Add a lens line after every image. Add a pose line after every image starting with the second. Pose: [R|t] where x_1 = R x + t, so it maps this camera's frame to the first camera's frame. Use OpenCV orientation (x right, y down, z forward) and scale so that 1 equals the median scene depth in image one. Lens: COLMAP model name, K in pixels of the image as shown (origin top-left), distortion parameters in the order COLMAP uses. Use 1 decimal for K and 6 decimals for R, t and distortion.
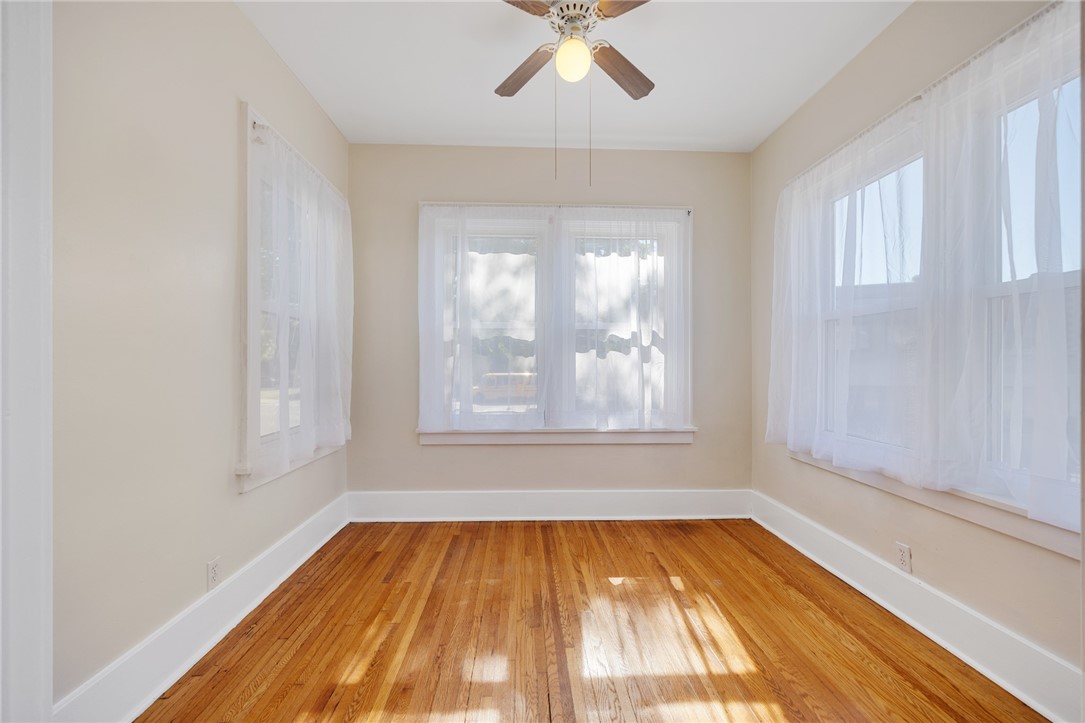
lens RADIAL K [[446.4, 0, 537.6], [0, 446.4, 362.2], [0, 0, 1]] dist [-0.005958, -0.000544]
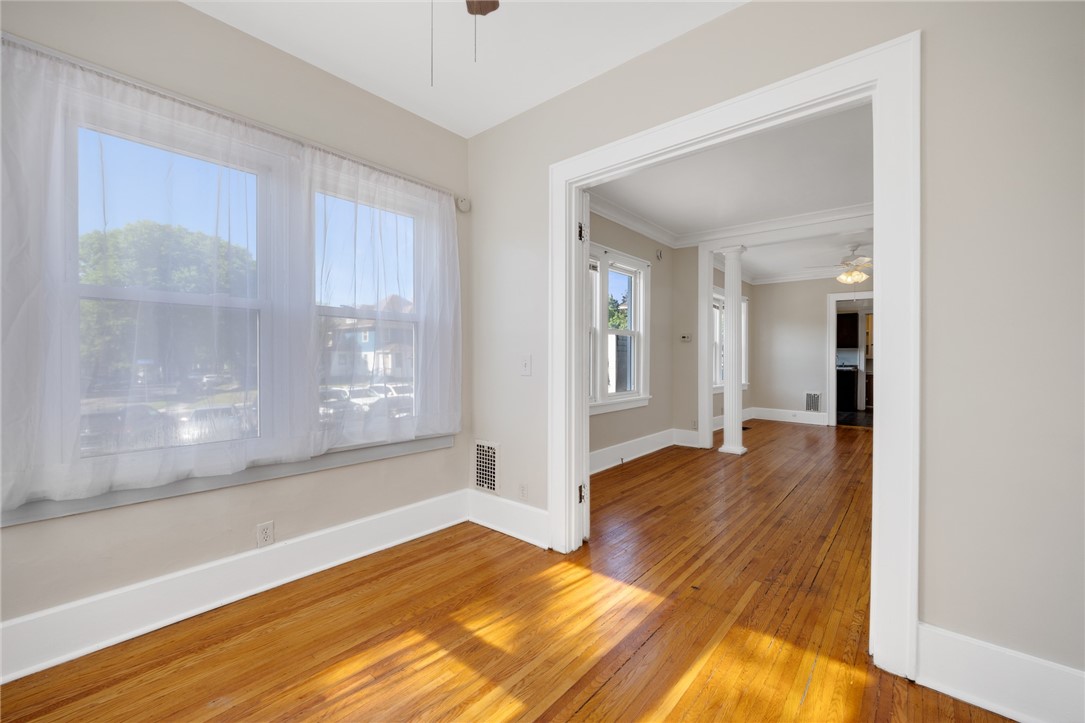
lens RADIAL K [[446.4, 0, 538.1], [0, 446.4, 359.6], [0, 0, 1]] dist [-0.005958, -0.000544]
pose [[-0.728299, -0.011663, 0.685160, -0.477026], [-0.008418, 0.999932, 0.008074, -0.013417], [-0.685208, 0.000113, -0.728347, 1.490209]]
